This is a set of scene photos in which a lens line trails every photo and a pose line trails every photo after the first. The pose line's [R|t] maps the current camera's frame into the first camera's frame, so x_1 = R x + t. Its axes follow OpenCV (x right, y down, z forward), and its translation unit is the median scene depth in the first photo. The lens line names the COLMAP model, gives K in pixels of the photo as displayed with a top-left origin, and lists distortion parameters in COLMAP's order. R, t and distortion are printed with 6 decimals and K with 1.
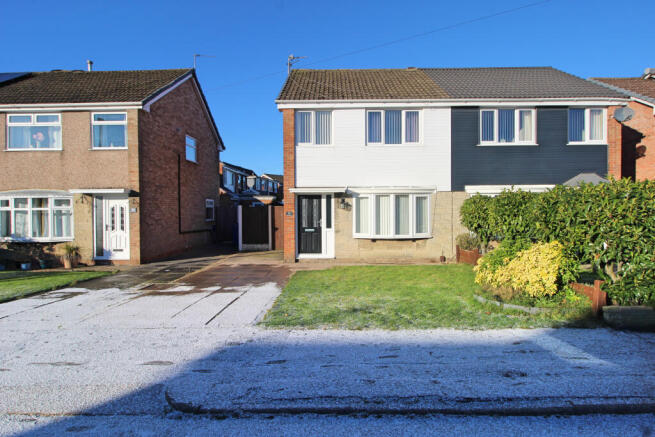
lens RADIAL K [[375.0, 0, 327.5], [0, 375.0, 218.5], [0, 0, 1]] dist [0.000277, 0.000125]
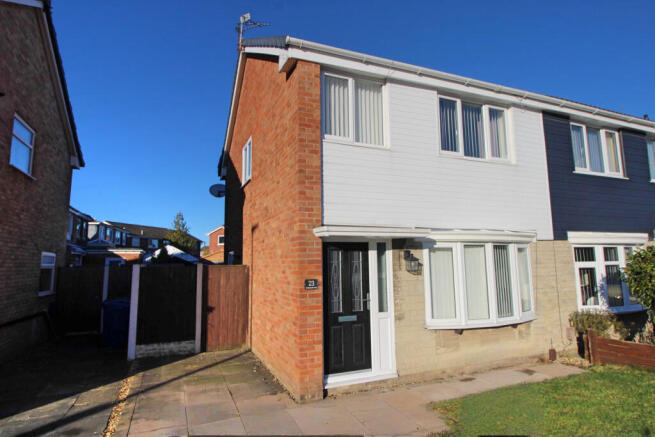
lens RADIAL K [[371.9, 0, 329.1], [0, 371.9, 214.2], [0, 0, 1]] dist [-0.001499, -0.000920]
pose [[0.916456, 0.045097, 0.397585, -0.257183], [0.018655, 0.987733, -0.155036, -0.025385], [-0.399700, 0.149500, 0.904373, 0.578664]]
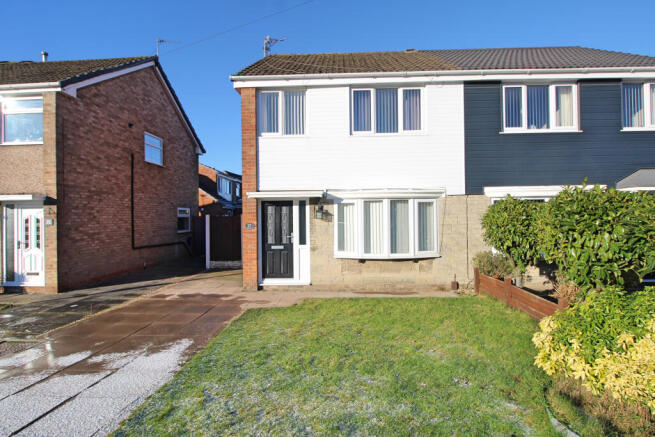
lens RADIAL K [[344.8, 0, 327.5], [0, 344.8, 218.5], [0, 0, 1]] dist [-0.005510, -0.001665]
pose [[0.999679, -0.005880, -0.024641, 0.071291], [0.005401, 0.999796, -0.019471, -0.013113], [0.024750, 0.019331, 0.999507, 0.305981]]
